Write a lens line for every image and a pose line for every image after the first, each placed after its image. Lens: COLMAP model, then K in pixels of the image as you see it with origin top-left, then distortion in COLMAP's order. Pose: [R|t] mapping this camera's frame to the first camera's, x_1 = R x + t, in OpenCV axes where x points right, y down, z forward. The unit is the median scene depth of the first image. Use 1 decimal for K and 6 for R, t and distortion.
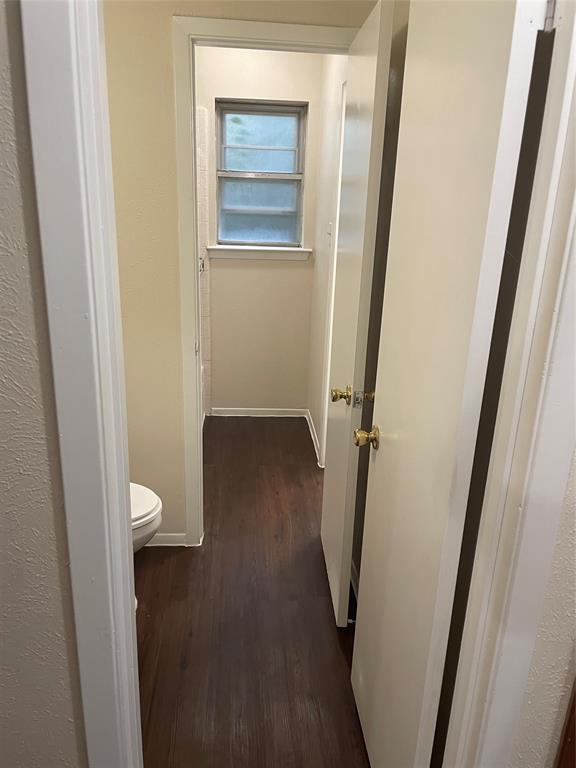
lens RADIAL K [[576.3, 0, 288.0], [0, 576.3, 384.0], [0, 0, 1]] dist [0.015598, -0.003783]
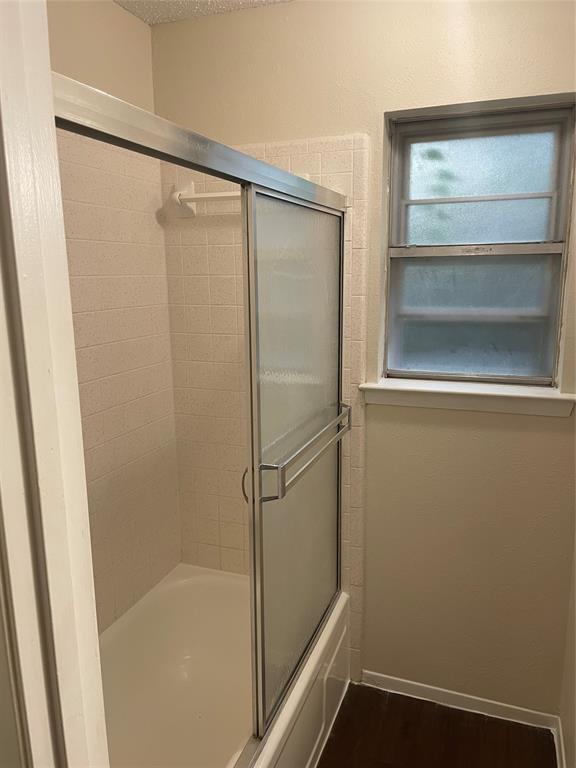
lens RADIAL K [[576.3, 0, 288.0], [0, 576.3, 384.0], [0, 0, 1]] dist [0.015598, -0.003783]
pose [[0.907887, 0.041308, -0.417175, 0.021622], [-0.087888, 0.991773, -0.093065, -0.180021], [0.409899, 0.121157, 0.904048, 0.479568]]
